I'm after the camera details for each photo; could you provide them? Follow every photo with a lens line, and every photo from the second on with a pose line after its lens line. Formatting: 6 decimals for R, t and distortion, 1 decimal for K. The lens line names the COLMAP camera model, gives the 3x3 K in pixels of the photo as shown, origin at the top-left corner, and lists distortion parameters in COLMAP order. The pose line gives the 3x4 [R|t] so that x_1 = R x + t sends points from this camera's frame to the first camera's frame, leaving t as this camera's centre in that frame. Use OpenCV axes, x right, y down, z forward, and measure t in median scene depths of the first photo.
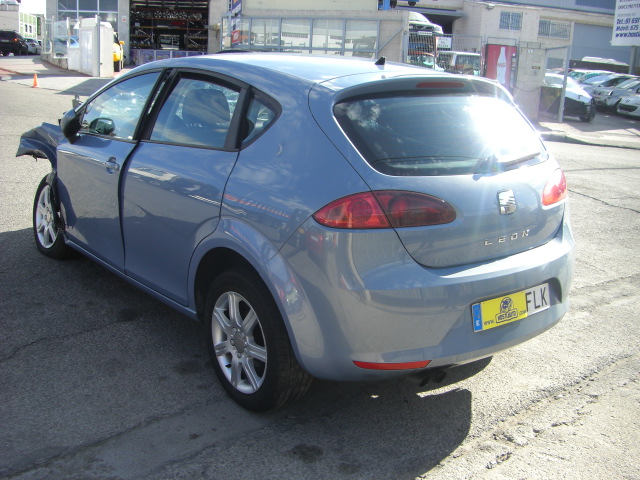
lens RADIAL K [[737.0, 0, 303.0], [0, 737.0, 243.3], [0, 0, 1]] dist [-0.183903, 0.054360]
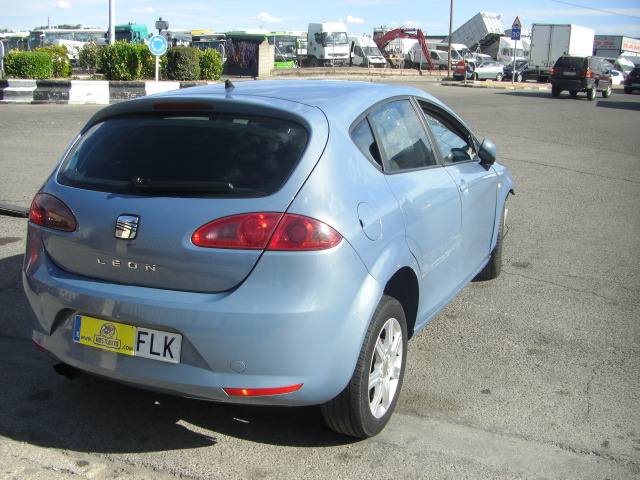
lens RADIAL K [[737.0, 0, 303.0], [0, 737.0, 243.3], [0, 0, 1]] dist [-0.183903, 0.054360]
pose [[0.459512, 0.171623, -0.871432, 1.130918], [-0.219298, 0.972699, 0.075929, -0.146722], [0.860672, 0.156213, 0.484604, 0.682642]]
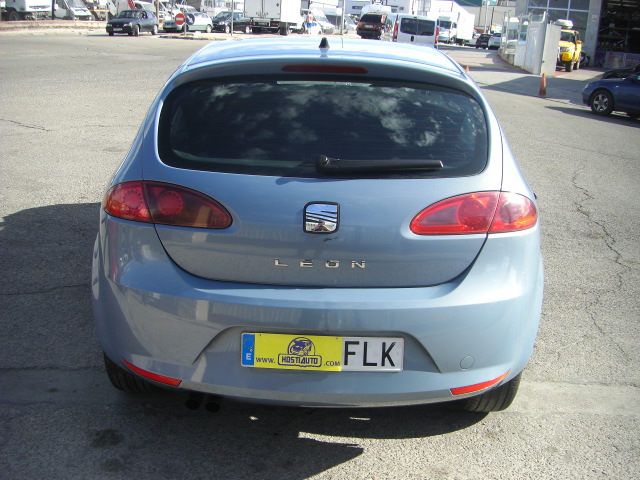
lens RADIAL K [[737.0, 0, 303.0], [0, 737.0, 243.3], [0, 0, 1]] dist [-0.183903, 0.054360]
pose [[0.784579, 0.166526, -0.597248, 0.685311], [-0.165313, 0.984572, 0.057356, -0.066525], [0.597585, 0.053732, 0.800003, 0.330809]]
